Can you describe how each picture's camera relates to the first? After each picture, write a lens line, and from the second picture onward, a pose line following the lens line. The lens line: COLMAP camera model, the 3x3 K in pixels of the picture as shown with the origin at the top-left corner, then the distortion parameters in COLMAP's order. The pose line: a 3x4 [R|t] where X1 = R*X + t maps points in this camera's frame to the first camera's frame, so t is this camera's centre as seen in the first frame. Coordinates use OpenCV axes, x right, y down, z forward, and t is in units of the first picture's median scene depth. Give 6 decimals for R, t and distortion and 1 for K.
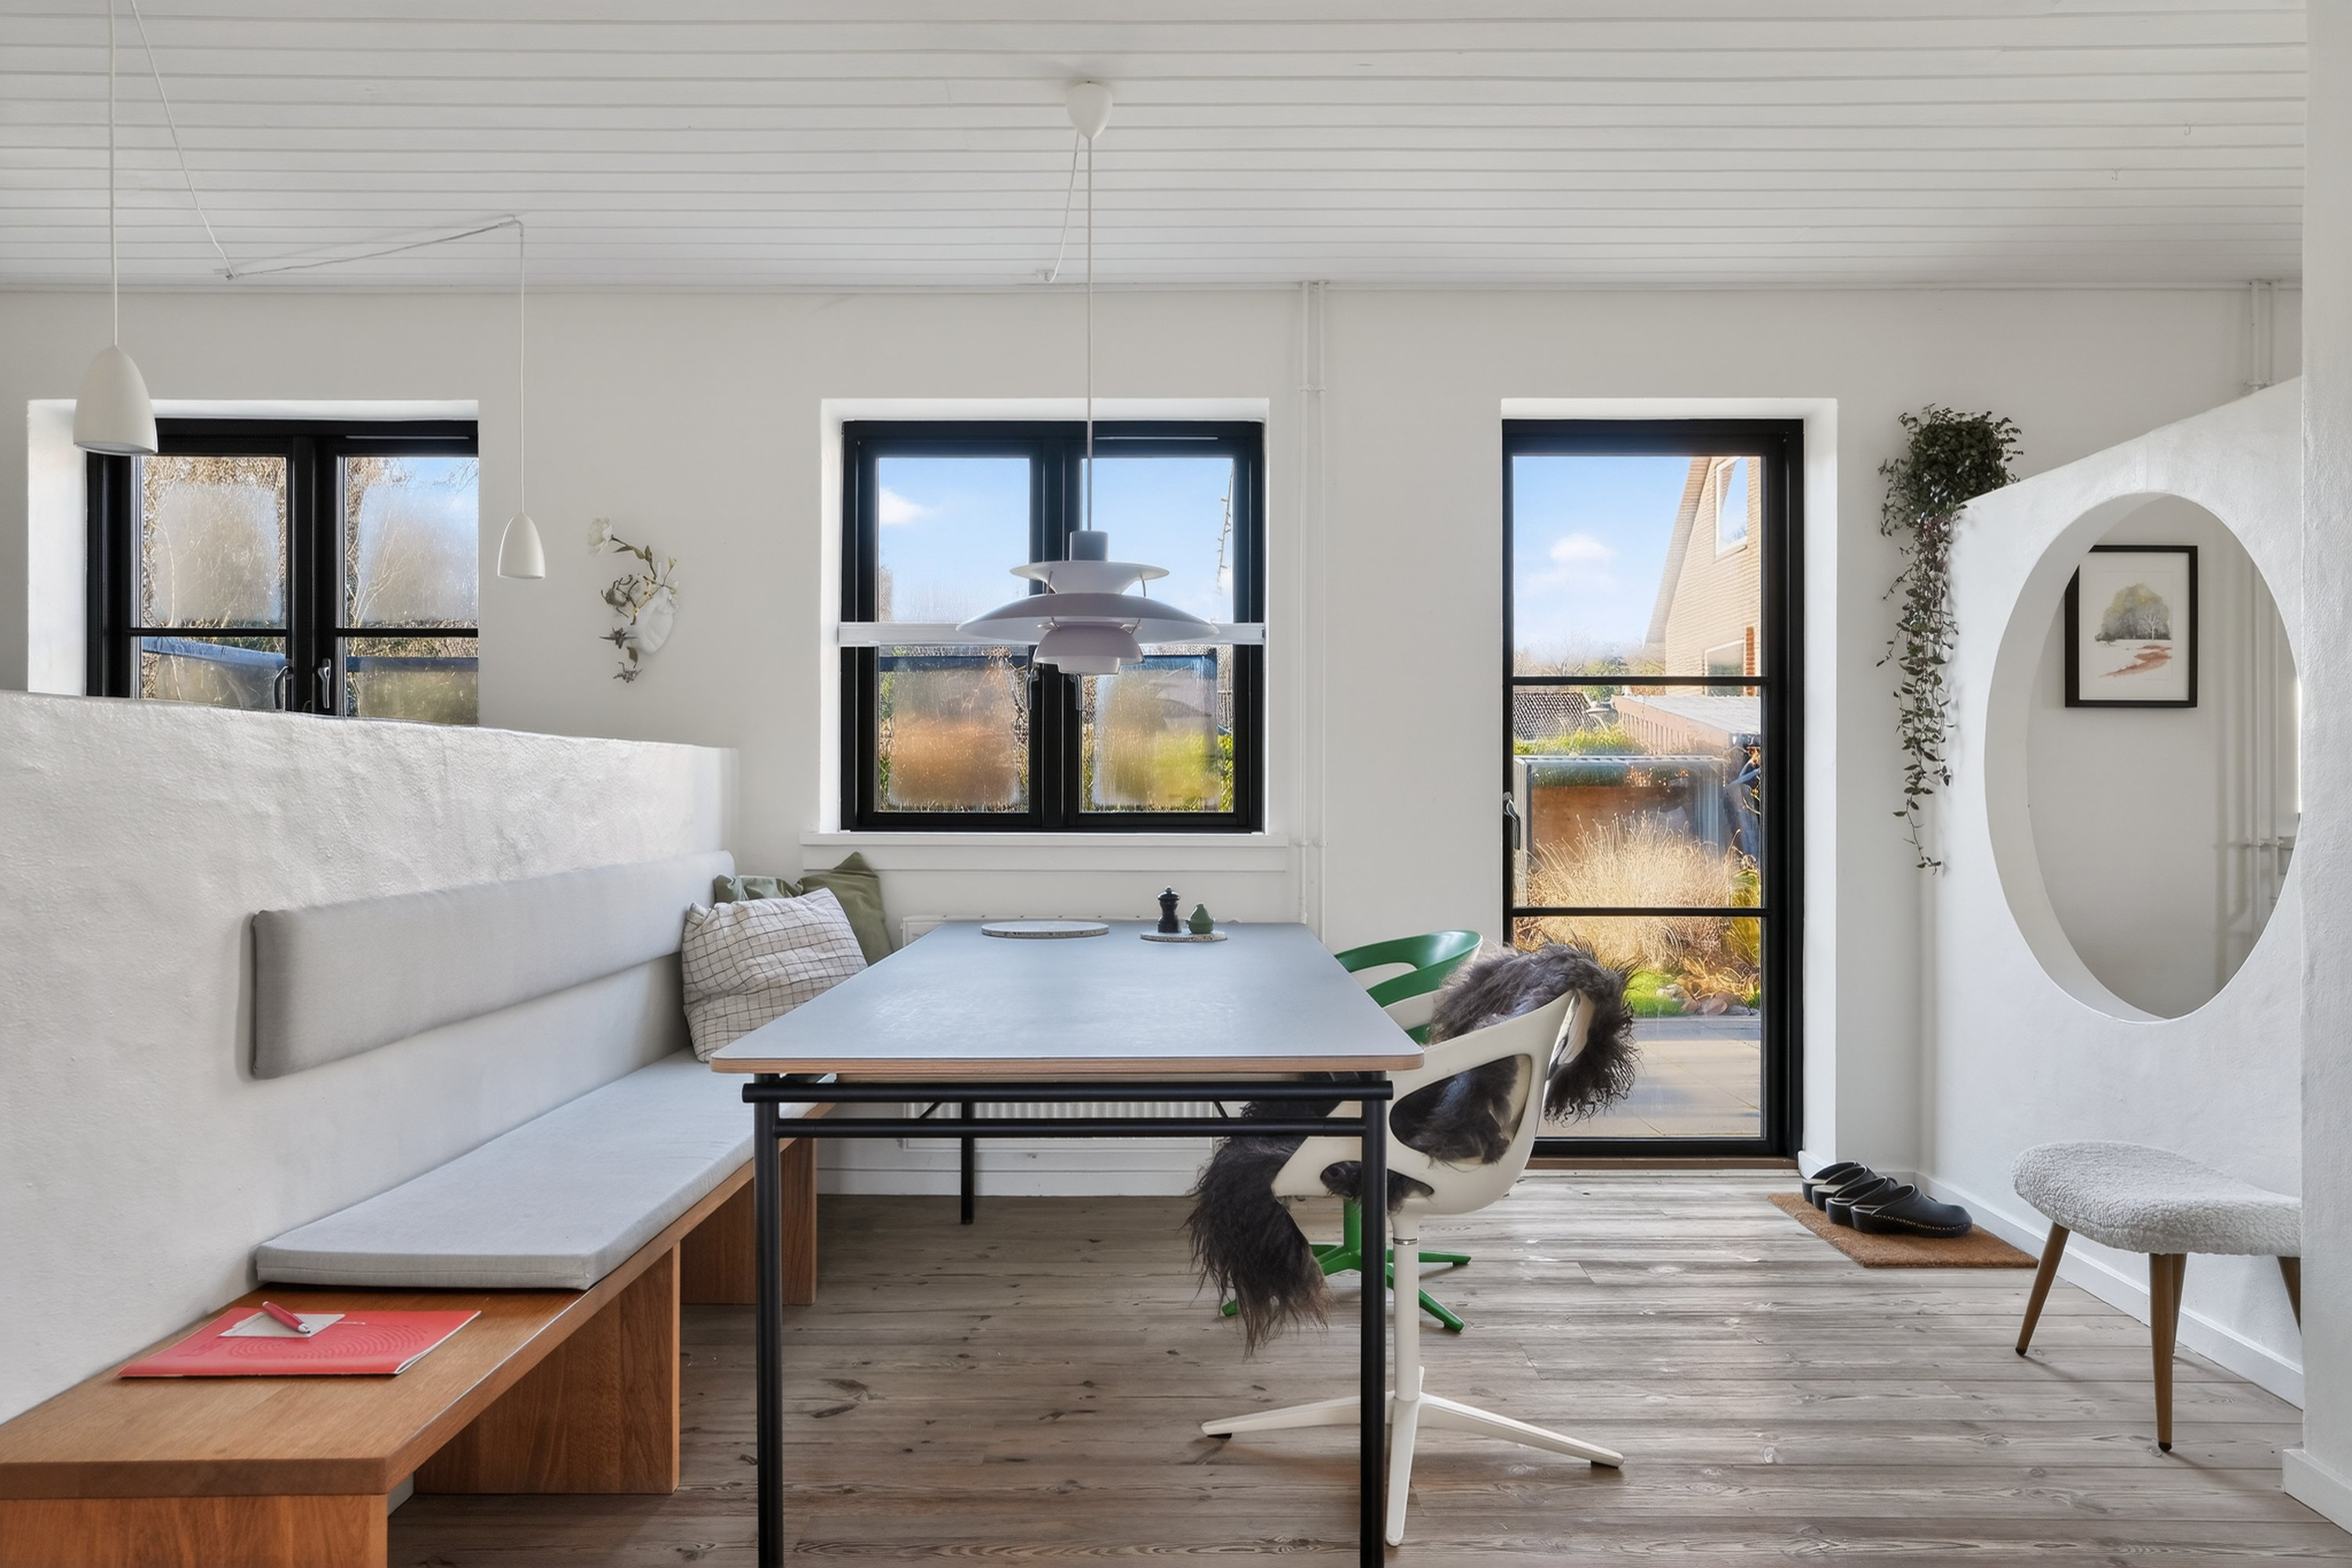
lens RADIAL K [[1287.0, 0, 1177.7], [0, 1287.0, 783.6], [0, 0, 1]] dist [-0.000098, -0.000899]
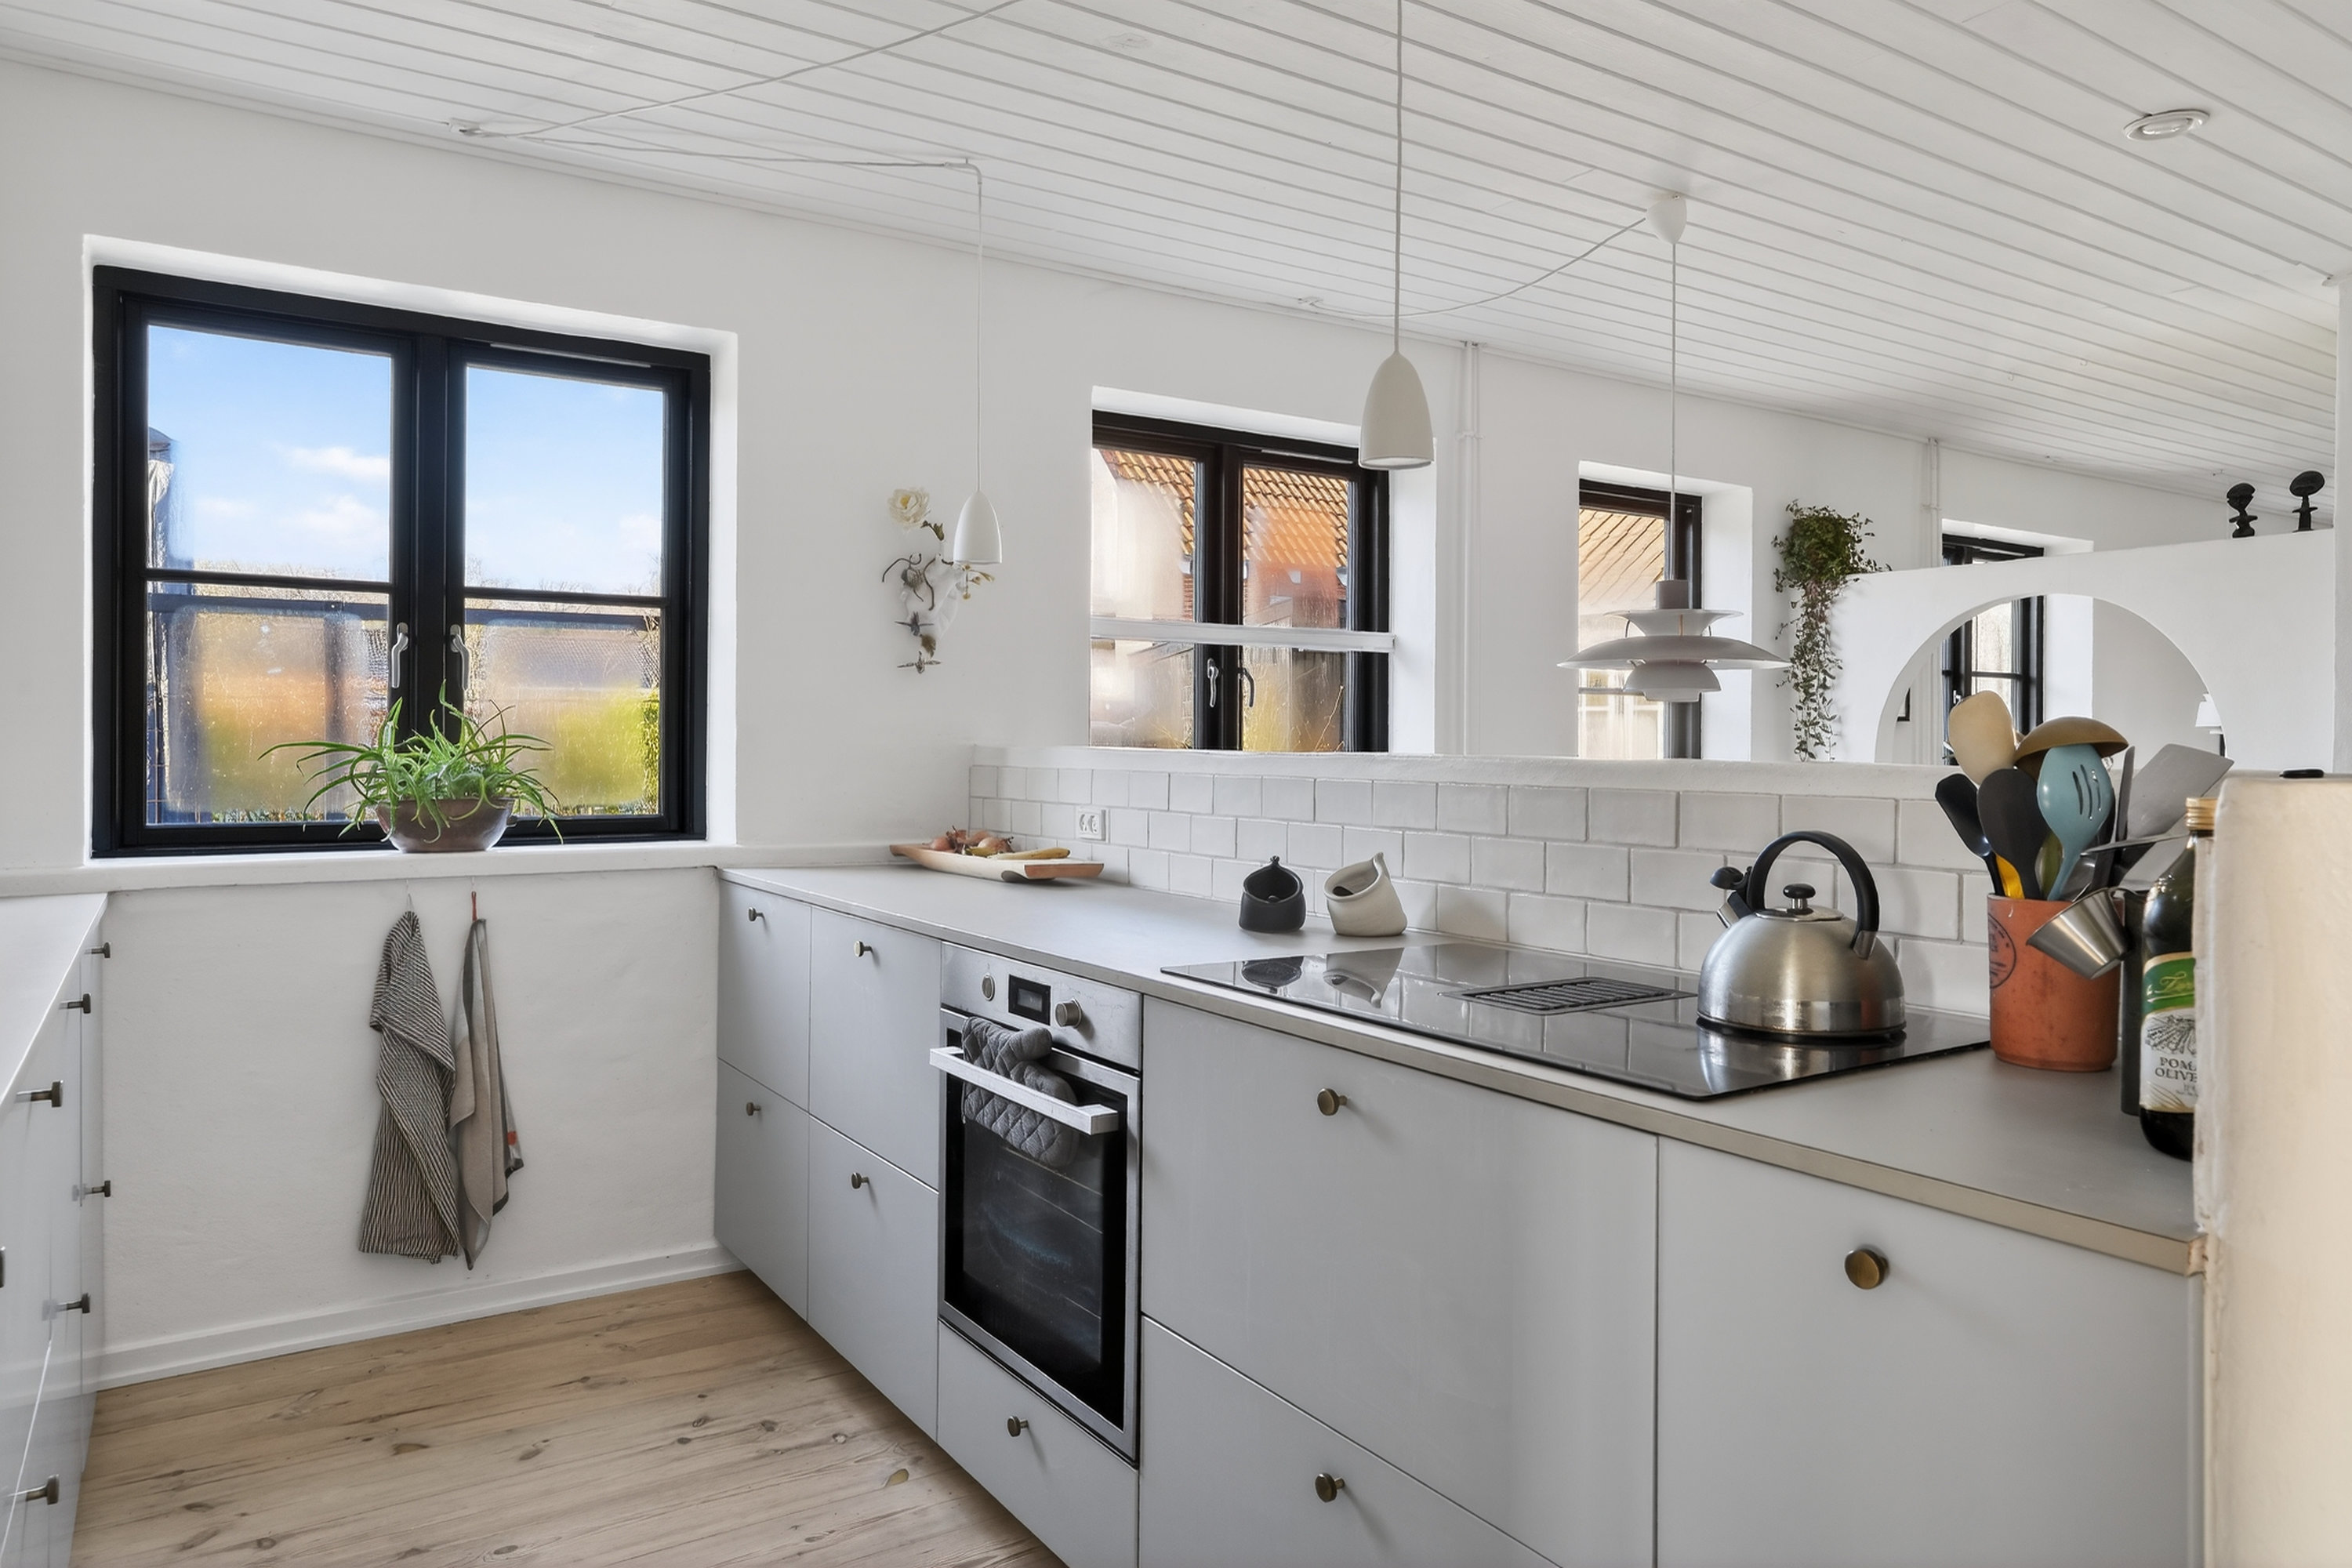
lens RADIAL K [[1493.4, 0, 1168.8], [0, 1493.4, 788.6], [0, 0, 1]] dist [-0.000841, 0.013350]
pose [[0.841929, -0.011730, 0.539460, -0.847846], [0.008096, 0.999926, 0.009108, -0.005531], [-0.539527, -0.003301, 0.841962, 0.020205]]
